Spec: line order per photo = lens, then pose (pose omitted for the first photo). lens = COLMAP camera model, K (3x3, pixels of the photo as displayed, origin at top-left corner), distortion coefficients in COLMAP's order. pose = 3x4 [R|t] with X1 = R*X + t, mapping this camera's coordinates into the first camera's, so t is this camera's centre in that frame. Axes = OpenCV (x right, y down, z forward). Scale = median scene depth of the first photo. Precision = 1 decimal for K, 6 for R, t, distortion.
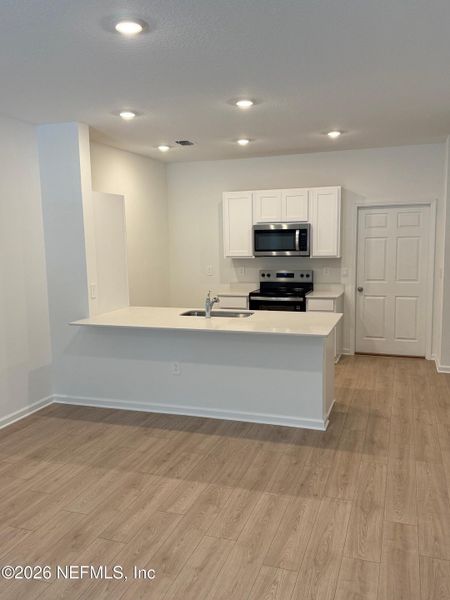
lens RADIAL K [[506.5, 0, 223.5], [0, 506.5, 303.0], [0, 0, 1]] dist [0.008637, -0.009019]
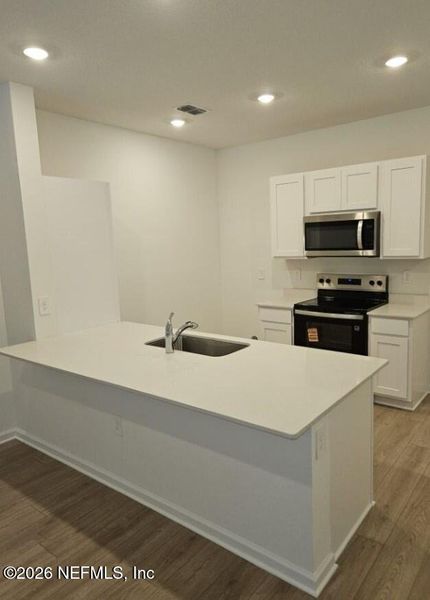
lens RADIAL K [[427.1, 0, 218.6], [0, 427.1, 296.1], [0, 0, 1]] dist [-0.001830, 0.003777]
pose [[0.947487, 0.025920, -0.318742, 0.149704], [-0.022521, 0.999643, 0.014346, -0.039906], [0.319000, -0.006414, 0.947733, 0.350430]]
